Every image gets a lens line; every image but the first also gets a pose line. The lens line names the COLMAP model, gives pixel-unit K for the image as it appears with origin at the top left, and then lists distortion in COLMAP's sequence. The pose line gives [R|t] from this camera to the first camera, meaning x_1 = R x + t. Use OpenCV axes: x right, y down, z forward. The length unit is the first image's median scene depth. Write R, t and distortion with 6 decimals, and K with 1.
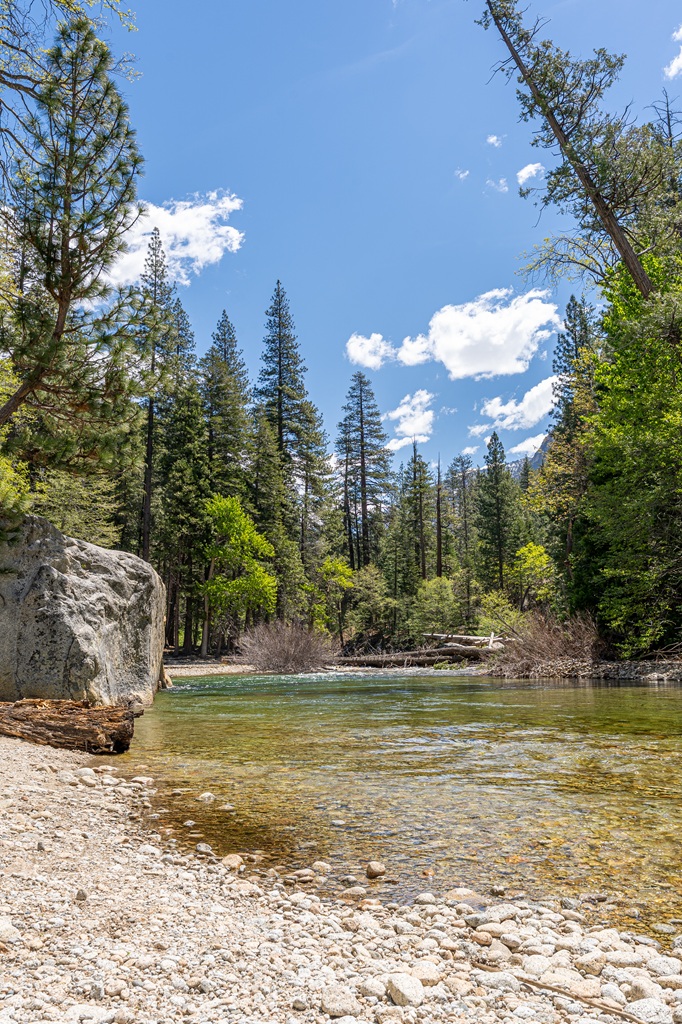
lens RADIAL K [[821.2, 0, 346.3], [0, 821.2, 518.3], [0, 0, 1]] dist [0.001710, -0.001053]
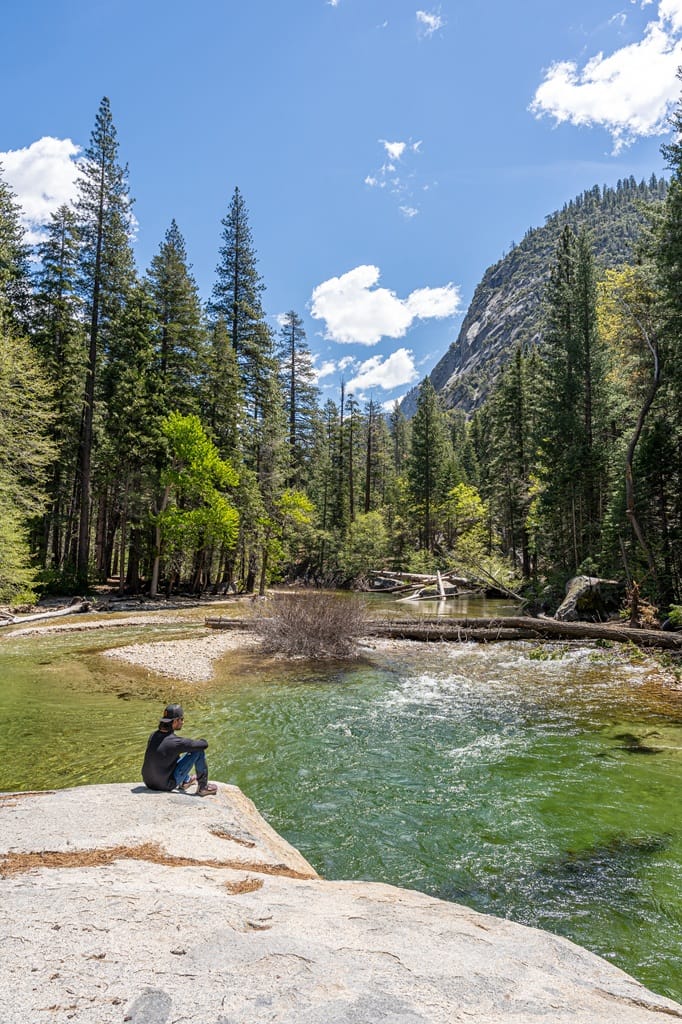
lens RADIAL K [[667.6, 0, 341.0], [0, 667.6, 512.0], [0, 0, 1]] dist [-0.007542, -0.001921]
pose [[0.986626, 0.040507, 0.157886, -0.085515], [-0.053377, 0.995512, 0.078140, 0.010932], [-0.154012, -0.085522, 0.984361, 0.255905]]
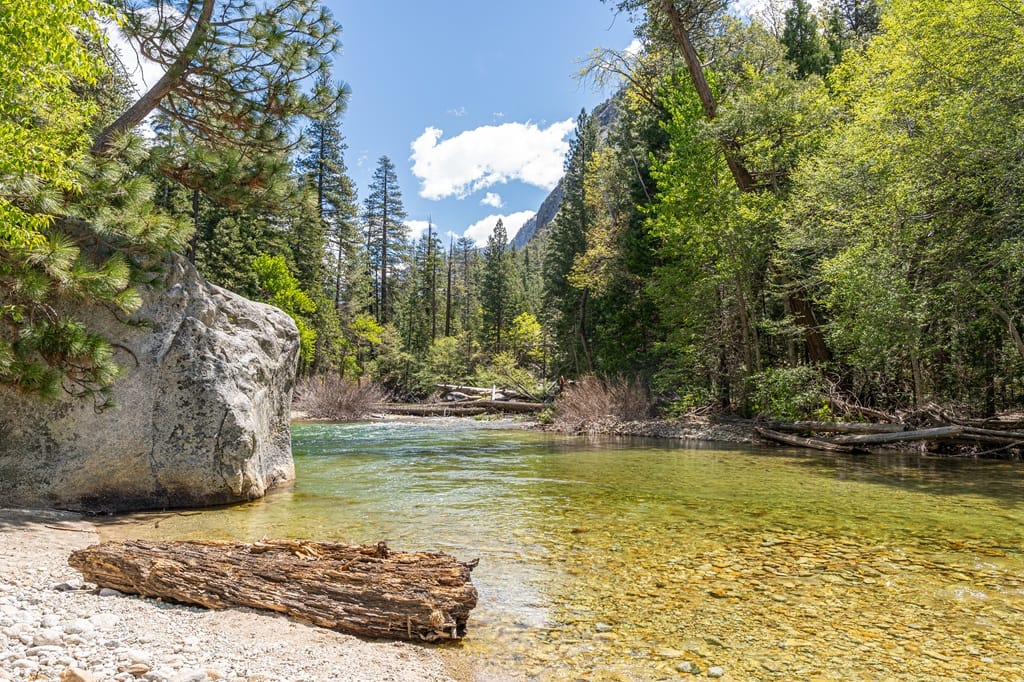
lens RADIAL K [[667.6, 0, 512.0], [0, 667.6, 341.0], [0, 0, 1]] dist [-0.007542, -0.001921]
pose [[0.970439, 0.046370, 0.236850, -0.038679], [-0.065055, 0.995303, 0.071690, 0.002527], [-0.232413, -0.084979, 0.968898, 0.054671]]
